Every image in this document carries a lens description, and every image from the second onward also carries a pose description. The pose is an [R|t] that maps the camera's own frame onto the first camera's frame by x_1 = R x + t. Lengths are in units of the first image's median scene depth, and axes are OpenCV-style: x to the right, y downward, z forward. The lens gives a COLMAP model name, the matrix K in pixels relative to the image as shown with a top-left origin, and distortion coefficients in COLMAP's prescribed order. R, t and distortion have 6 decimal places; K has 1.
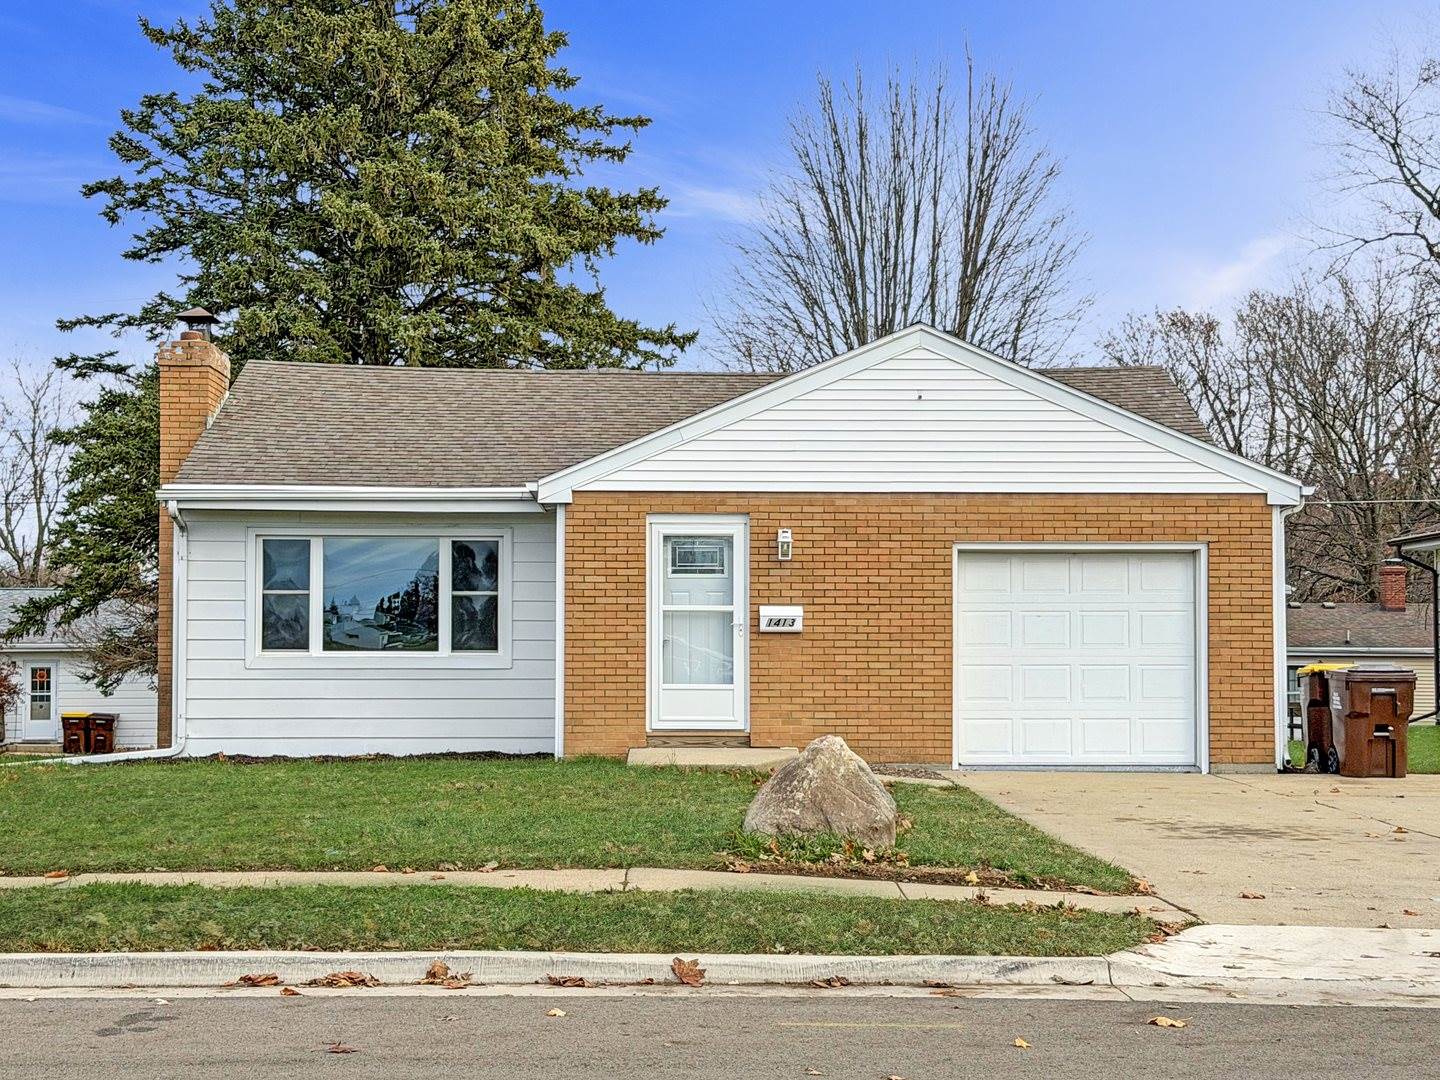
lens RADIAL K [[2410.0, 0, 720.0], [0, 2410.0, 540.0], [0, 0, 1]] dist [0.094937, -0.046928]
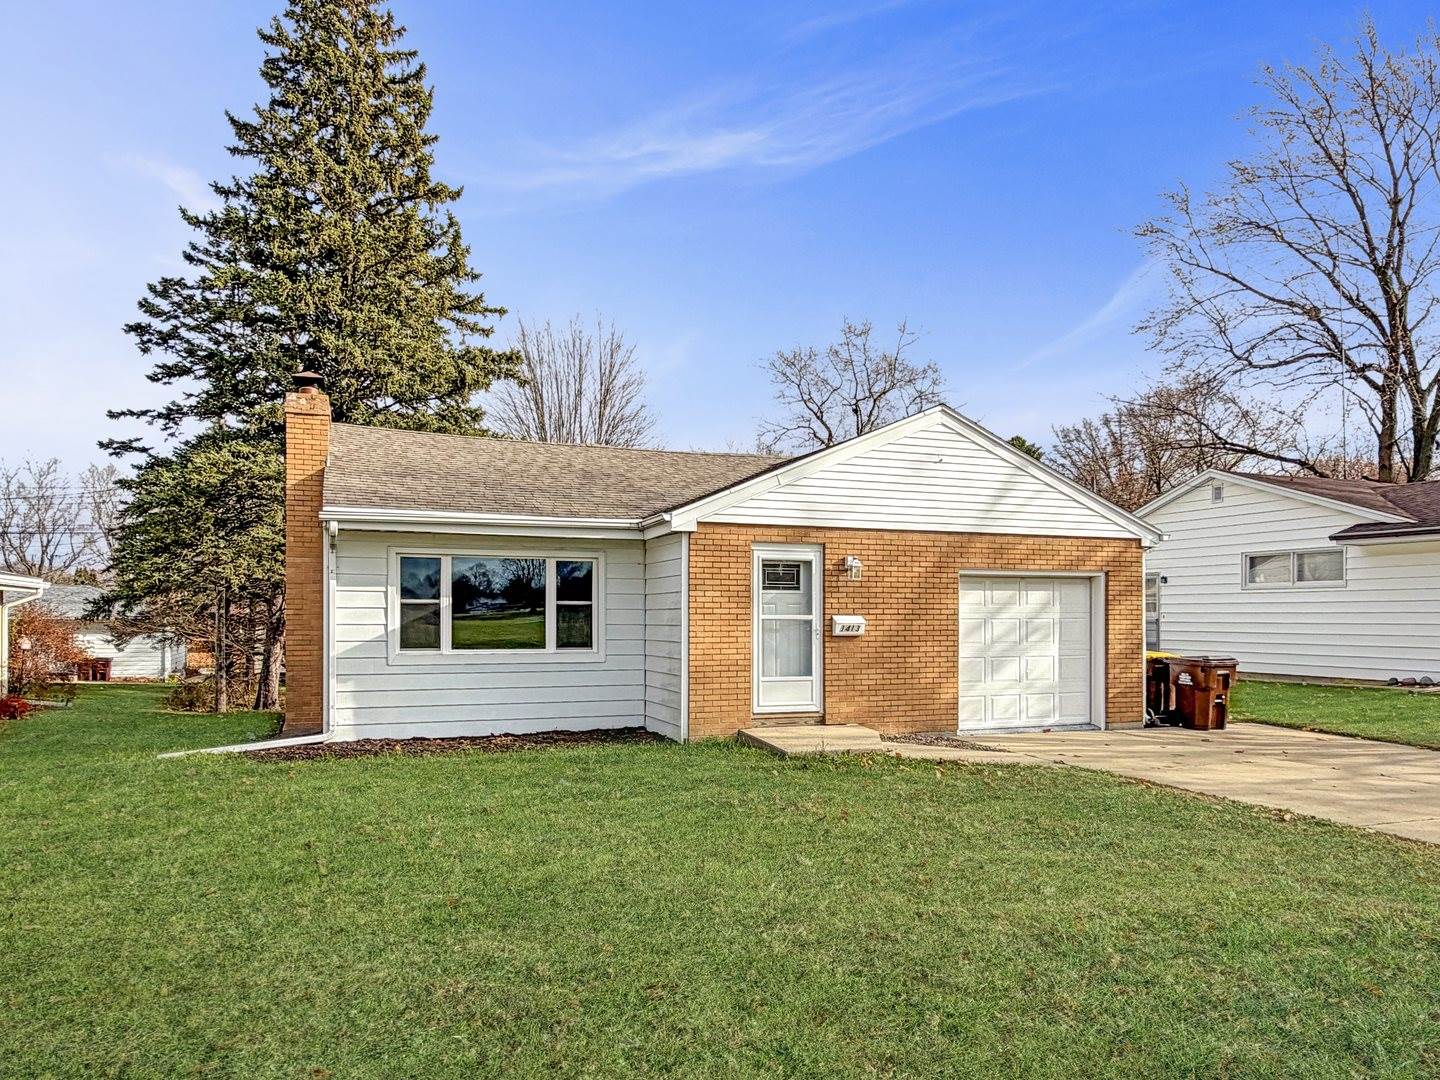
lens RADIAL K [[998.4, 0, 718.7], [0, 998.4, 597.7], [0, 0, 1]] dist [-0.001069, 0.001799]
pose [[0.943042, 0.005837, 0.332624, -0.218513], [-0.016209, 0.999465, 0.028417, 0.003557], [-0.332280, -0.032190, 0.942631, 0.514092]]
